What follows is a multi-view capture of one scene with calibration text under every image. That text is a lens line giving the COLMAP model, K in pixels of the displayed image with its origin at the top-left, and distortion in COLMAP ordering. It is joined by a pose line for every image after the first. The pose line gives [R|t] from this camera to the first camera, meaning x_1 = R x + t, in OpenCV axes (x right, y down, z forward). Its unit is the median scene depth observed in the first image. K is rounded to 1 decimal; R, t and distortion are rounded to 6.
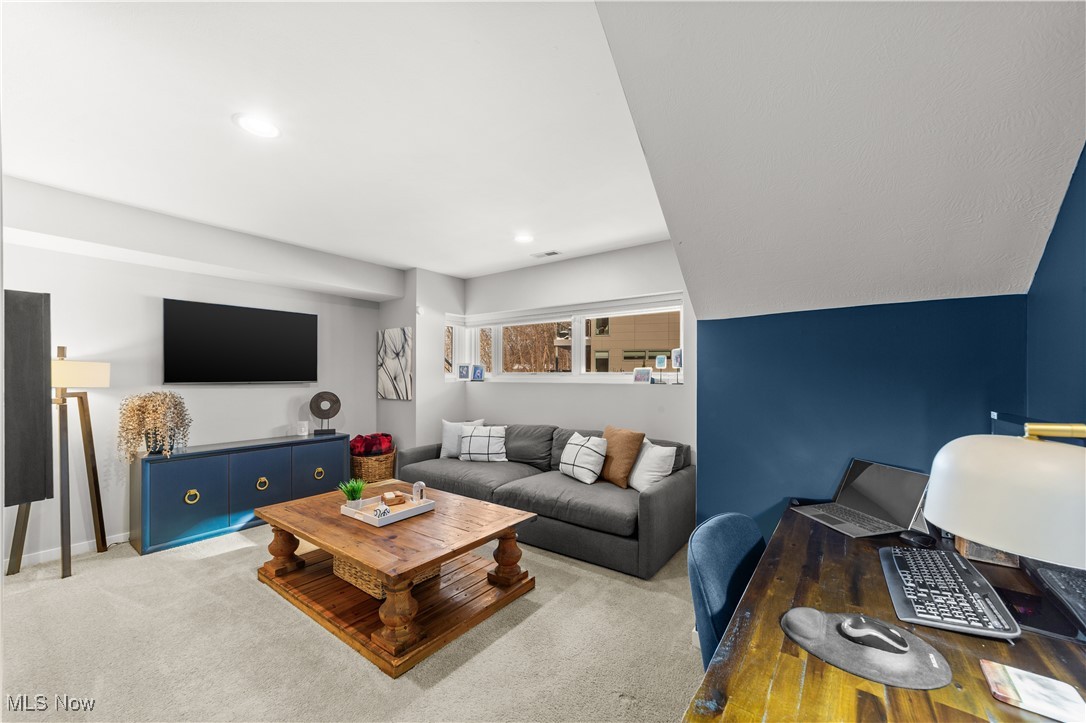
lens RADIAL K [[415.4, 0, 541.2], [0, 415.4, 366.6], [0, 0, 1]] dist [-0.012670, 0.007637]
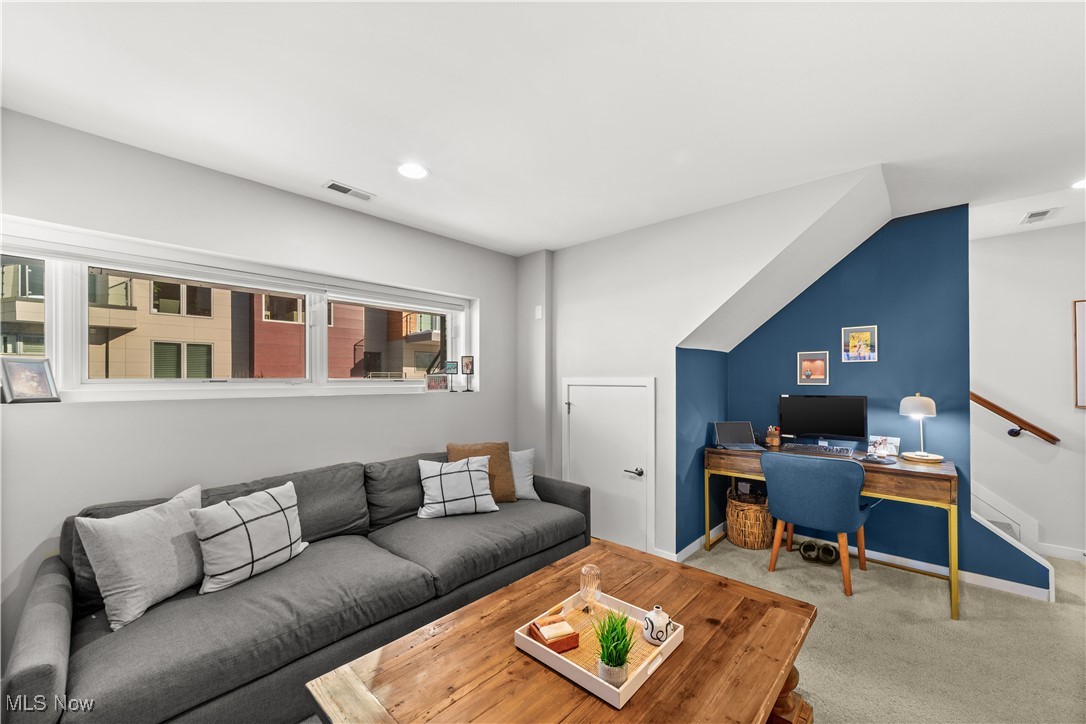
lens RADIAL K [[415.4, 0, 541.2], [0, 415.4, 367.1], [0, 0, 1]] dist [-0.012670, 0.007637]
pose [[0.115568, 0.031387, 0.992804, -0.602256], [-0.025117, 0.999273, -0.028667, 0.007646], [-0.992982, -0.021624, 0.116272, 0.670165]]
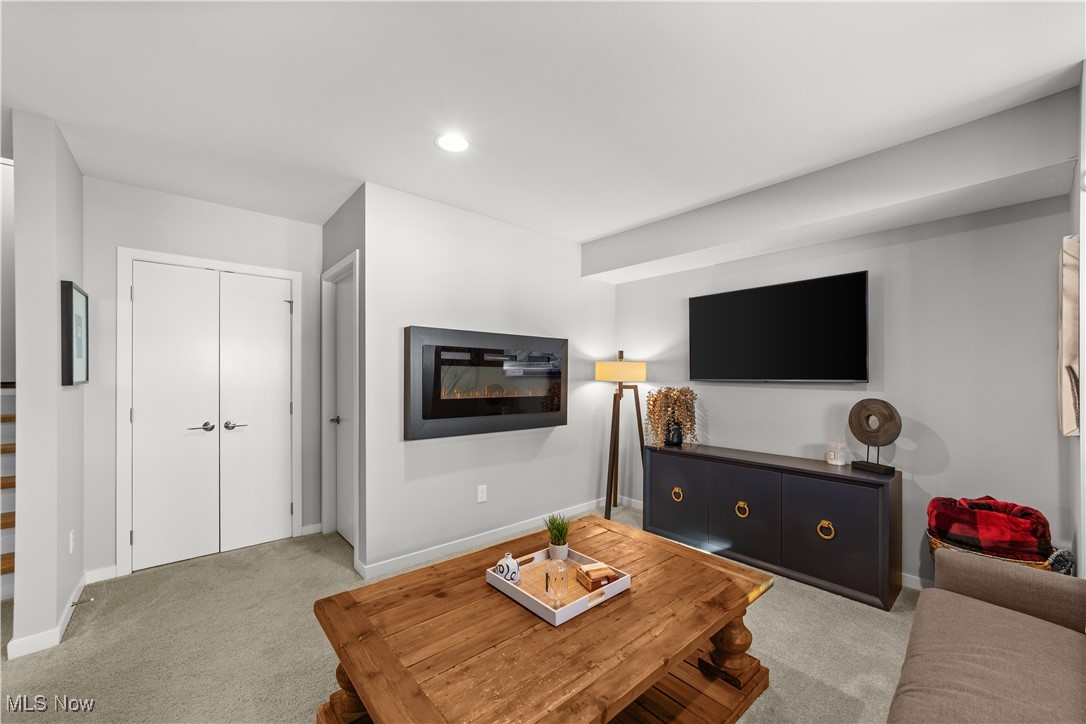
lens RADIAL K [[425.9, 0, 539.9], [0, 425.9, 374.4], [0, 0, 1]] dist [-0.013205, 0.007834]
pose [[-0.219647, 0.000597, -0.975579, 0.178589], [0.021902, 0.999751, -0.004319, 0.019705], [0.975334, -0.022316, -0.219605, 0.737630]]
